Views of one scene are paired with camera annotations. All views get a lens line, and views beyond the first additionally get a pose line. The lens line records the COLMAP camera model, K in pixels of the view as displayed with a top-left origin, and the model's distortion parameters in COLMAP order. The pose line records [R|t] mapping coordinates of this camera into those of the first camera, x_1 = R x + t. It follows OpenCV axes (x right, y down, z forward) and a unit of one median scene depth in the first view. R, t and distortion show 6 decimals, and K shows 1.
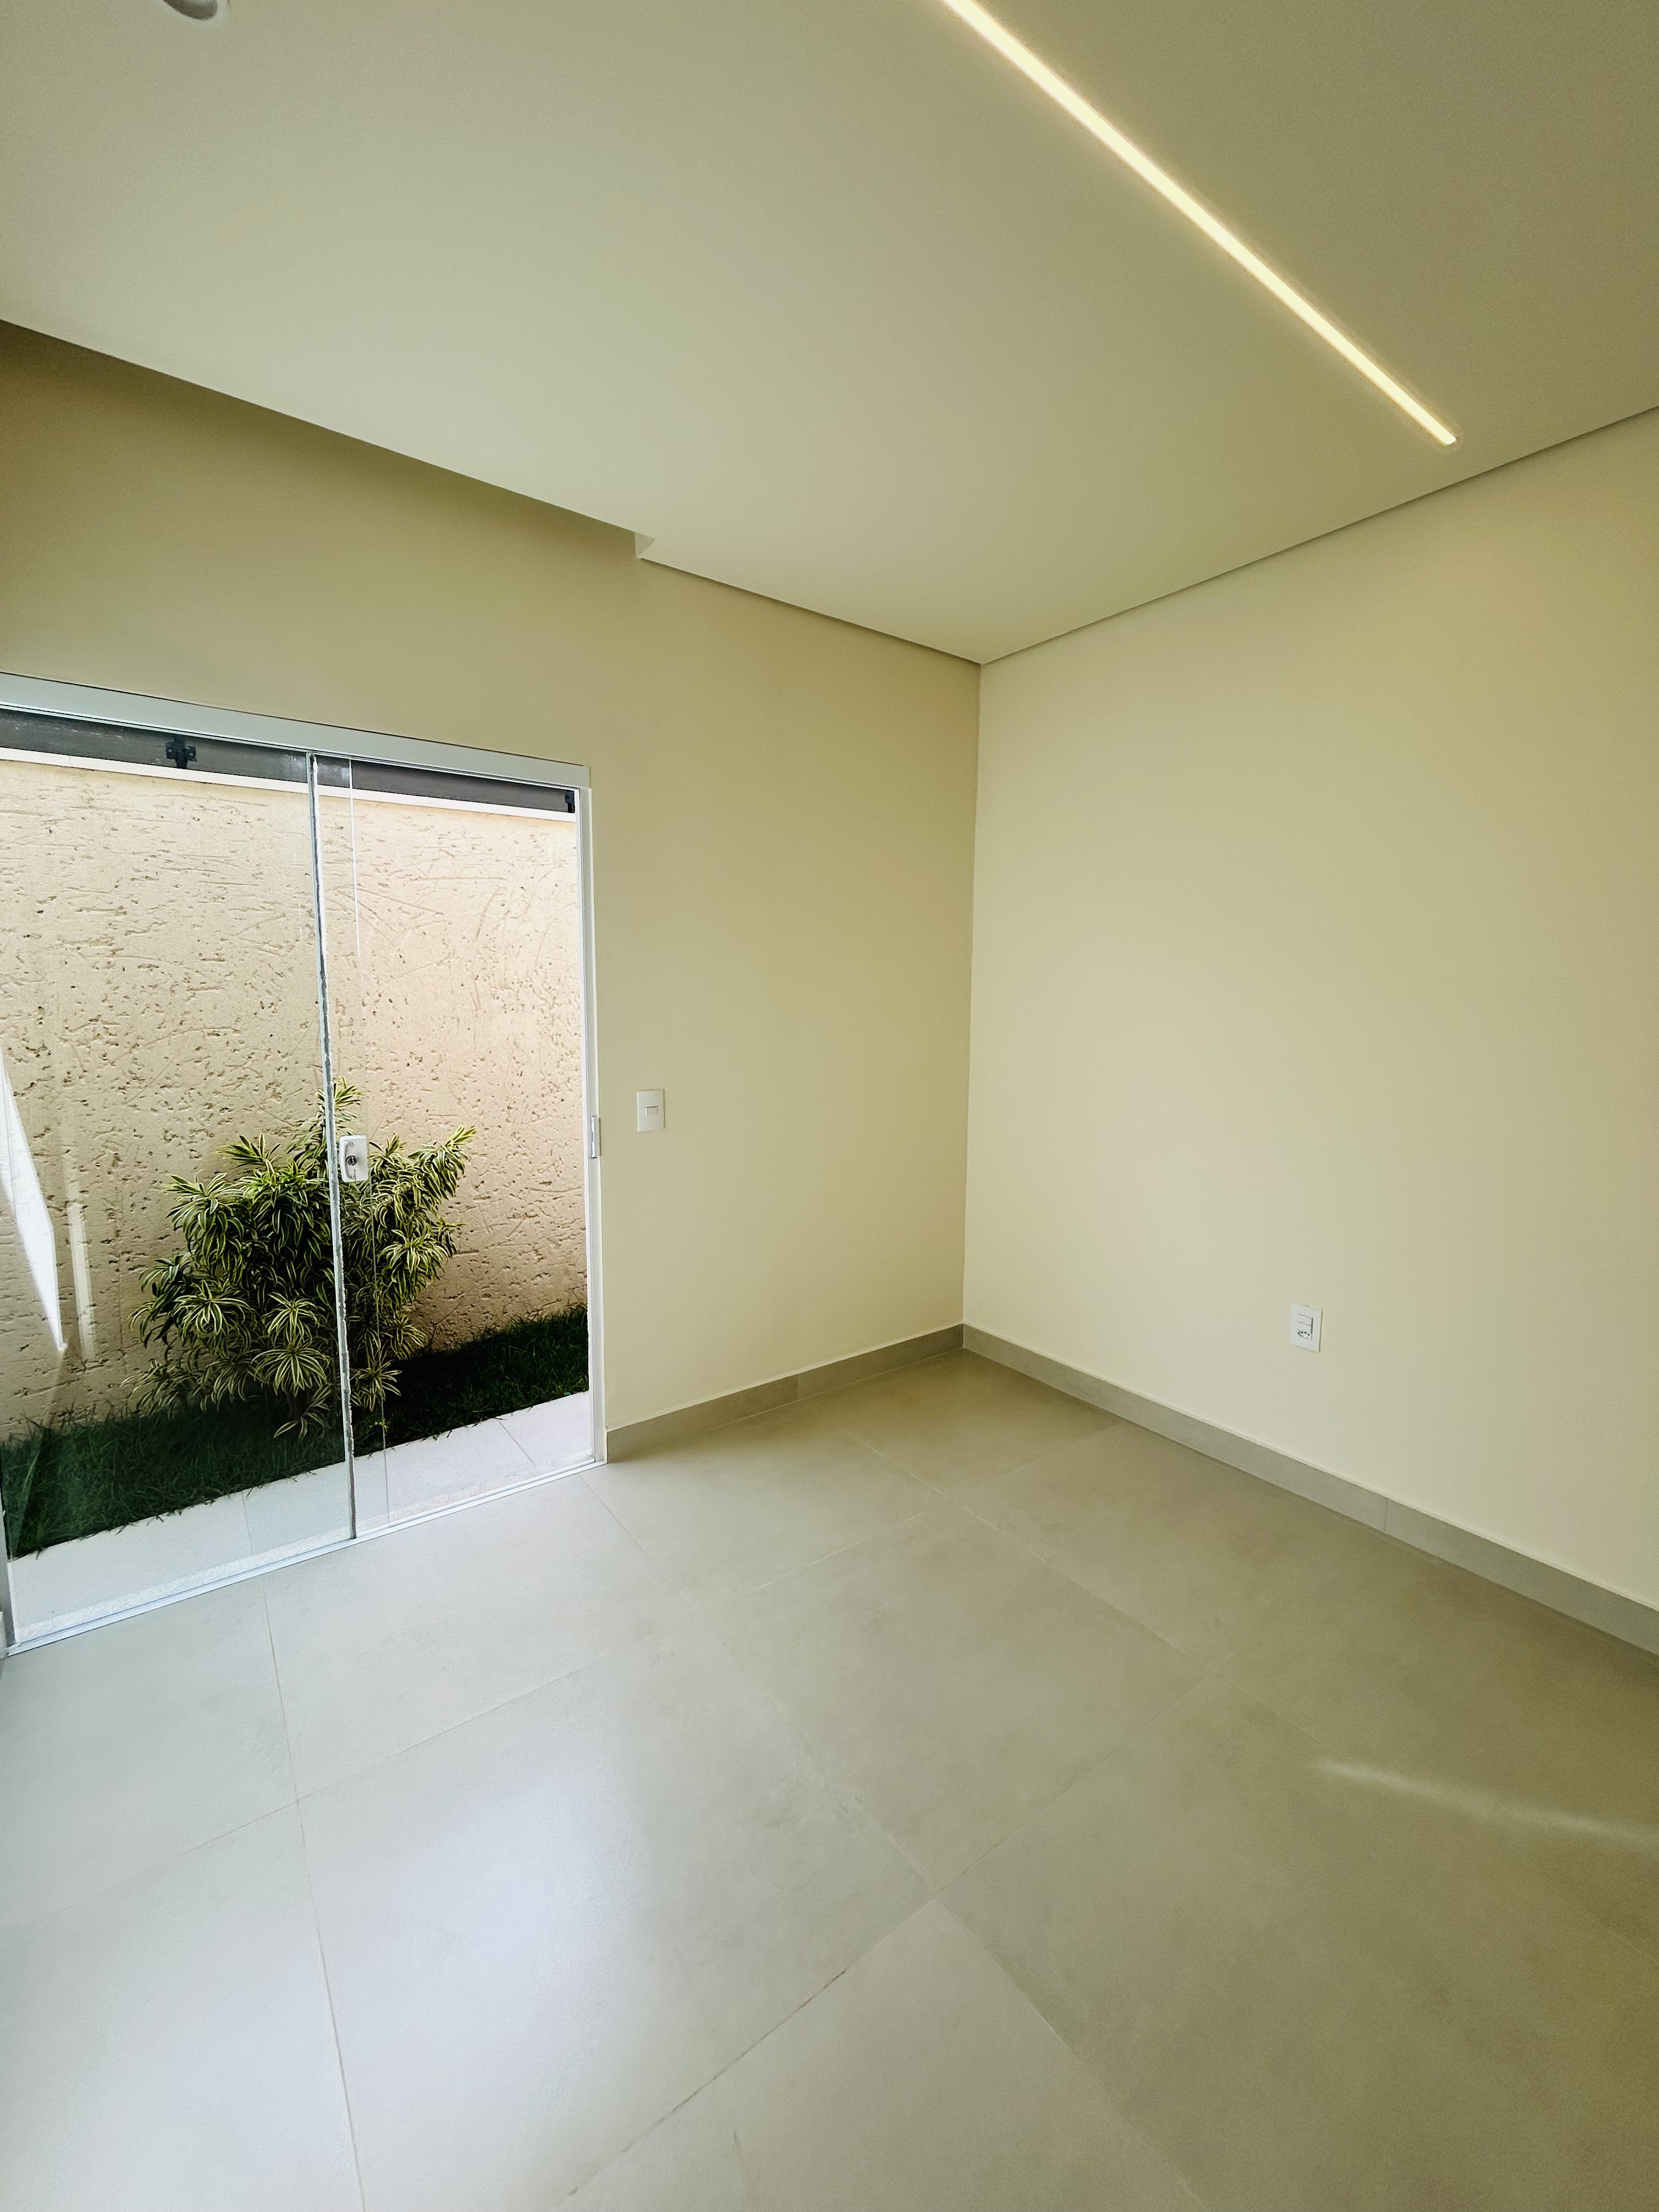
lens RADIAL K [[894.4, 0, 837.8], [0, 894.4, 1093.3], [0, 0, 1]] dist [-0.000323, 0.000233]
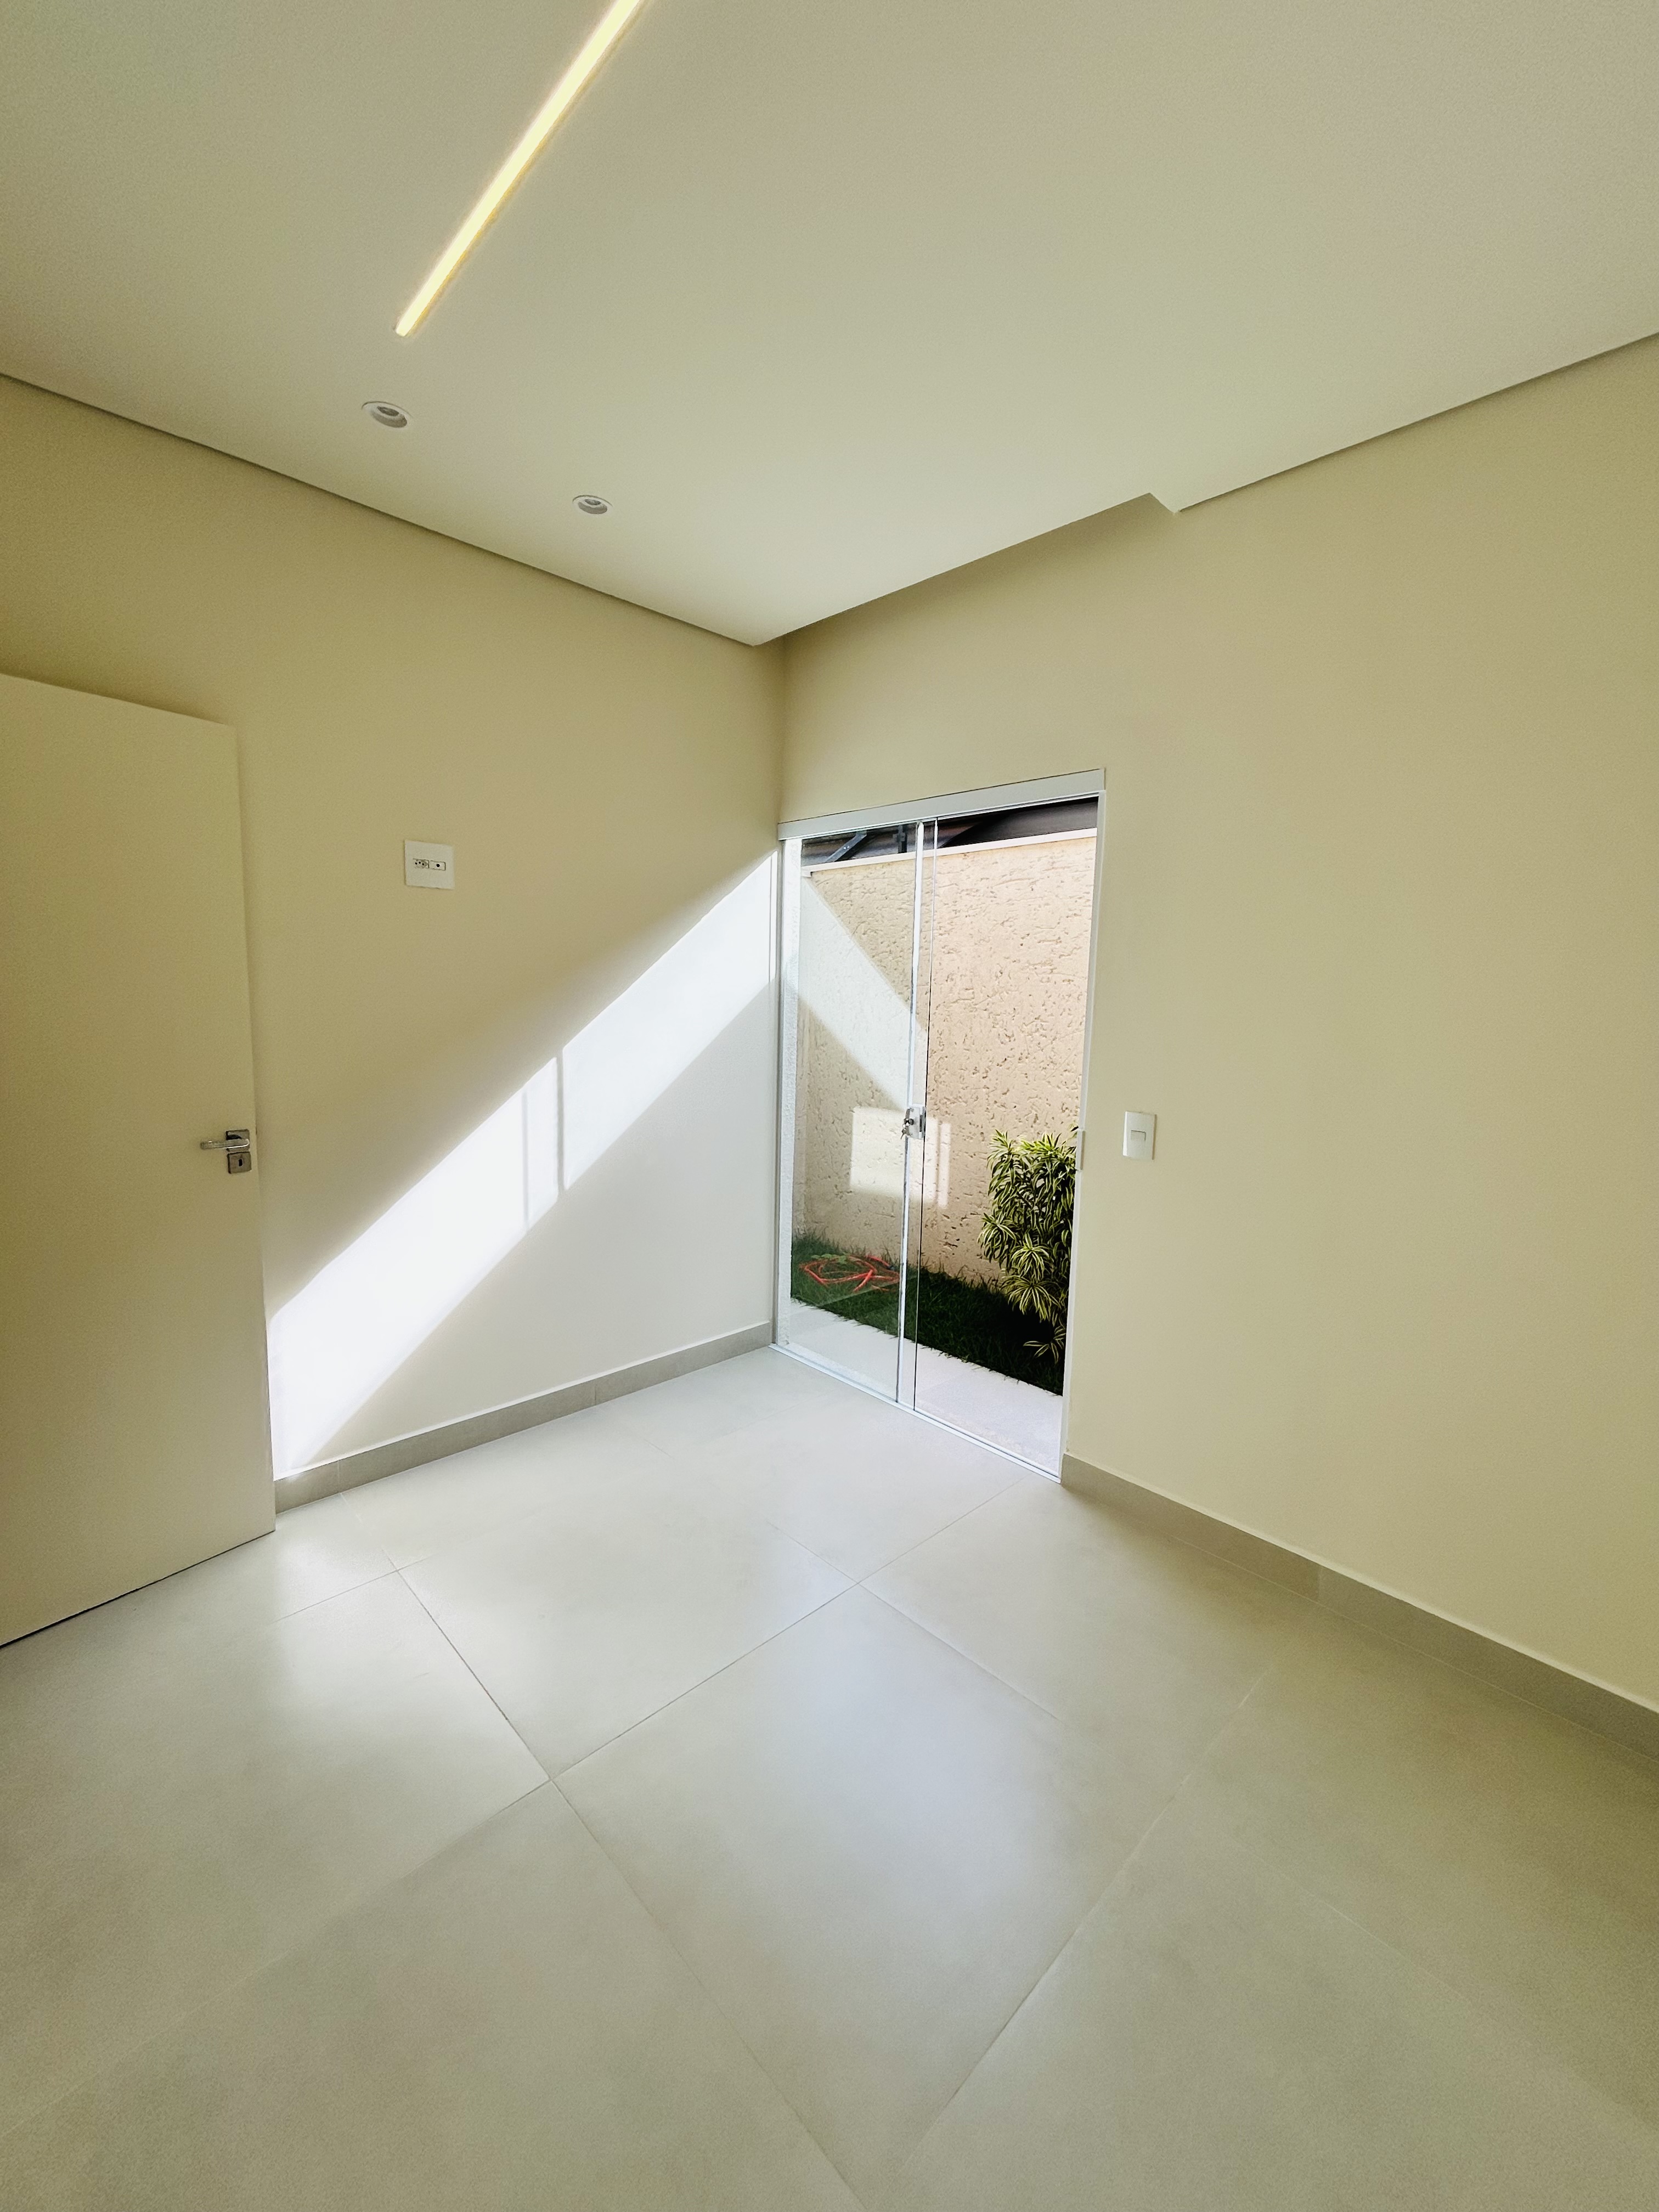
lens RADIAL K [[894.4, 0, 837.8], [0, 894.4, 1093.3], [0, 0, 1]] dist [-0.000323, 0.000233]
pose [[0.129298, 0.112721, -0.985178, 0.550428], [-0.132019, 0.986630, 0.095561, -0.059762], [0.982778, 0.117706, 0.142450, 0.507871]]
